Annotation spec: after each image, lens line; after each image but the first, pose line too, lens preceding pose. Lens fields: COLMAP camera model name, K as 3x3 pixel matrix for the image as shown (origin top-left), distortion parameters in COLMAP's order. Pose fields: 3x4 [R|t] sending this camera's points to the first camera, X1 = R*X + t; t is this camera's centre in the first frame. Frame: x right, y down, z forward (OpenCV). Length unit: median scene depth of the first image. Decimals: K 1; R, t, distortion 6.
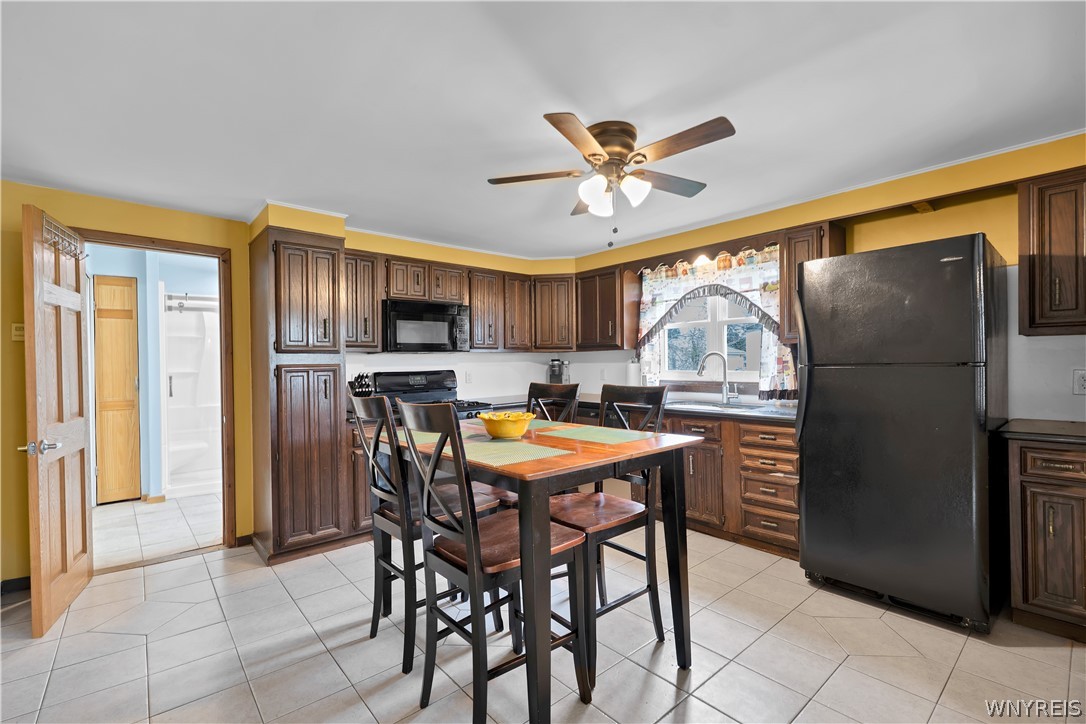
lens RADIAL K [[473.9, 0, 543.0], [0, 473.9, 362.0], [0, 0, 1]] dist [-0.004186, 0.000398]
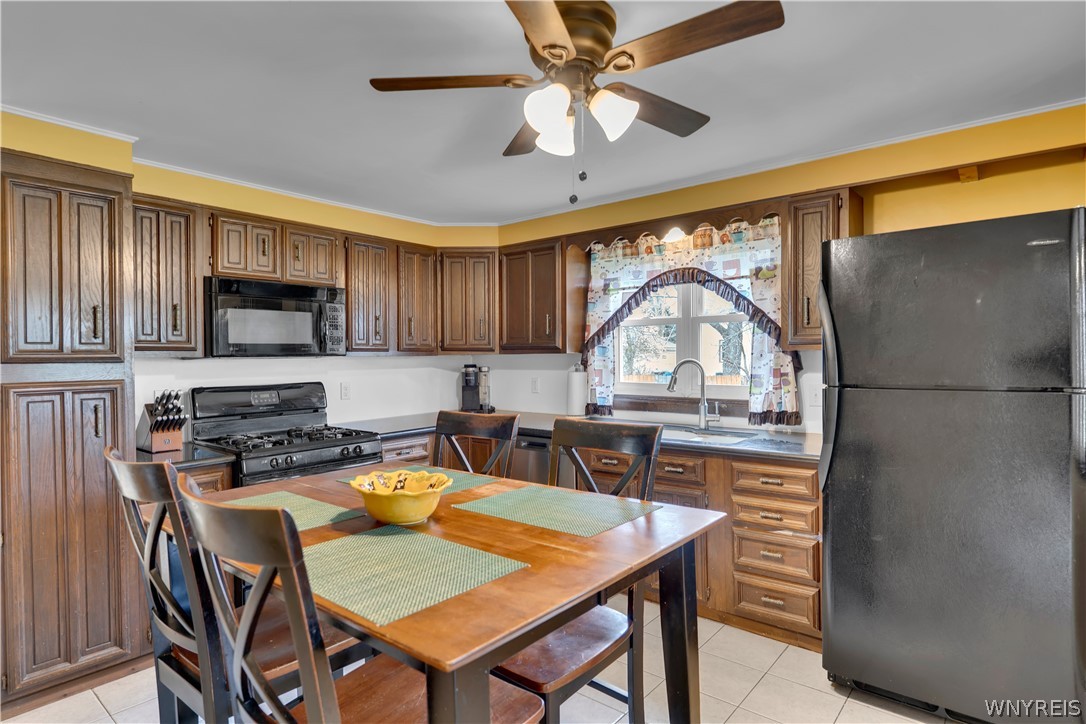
lens RADIAL K [[575.8, 0, 543.0], [0, 575.8, 362.0], [0, 0, 1]] dist [-0.001394, 0.000075]
pose [[0.986276, 0.002210, 0.165091, -0.013623], [-0.003665, 0.999957, 0.008506, -0.025553], [-0.165065, -0.008994, 0.986242, 0.162372]]
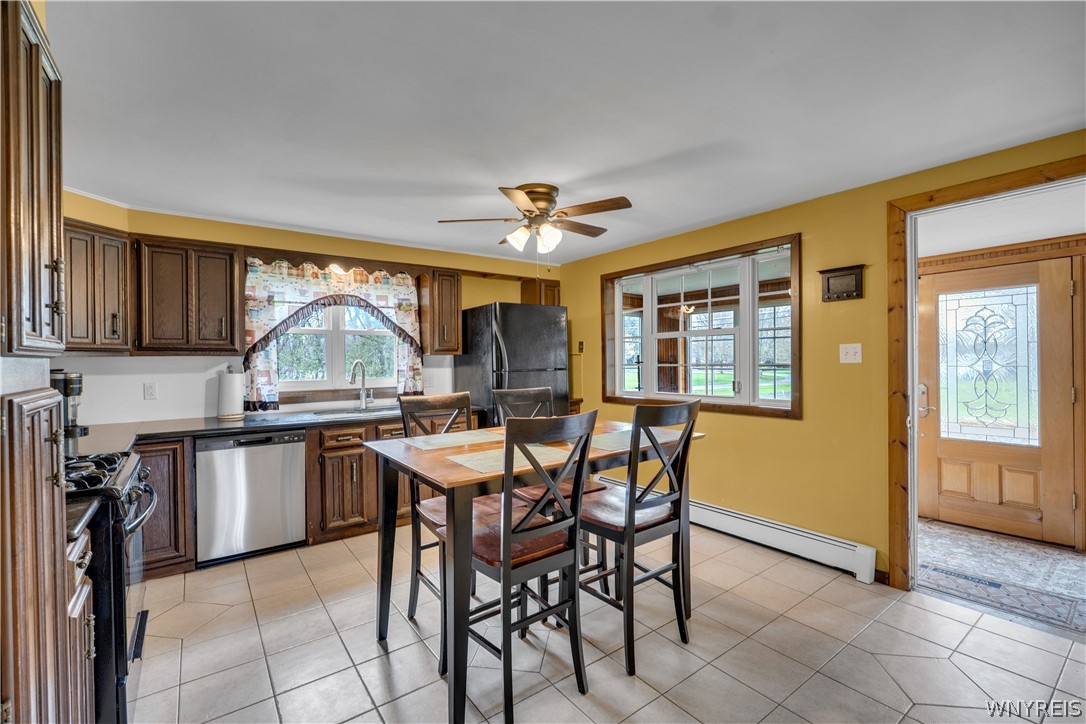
lens RADIAL K [[473.9, 0, 543.0], [0, 473.9, 362.0], [0, 0, 1]] dist [-0.004186, 0.000398]
pose [[0.072425, 0.002784, 0.997370, -0.702342], [0.010139, 0.999942, -0.003528, -0.011197], [-0.997322, 0.010368, 0.072393, 0.561180]]
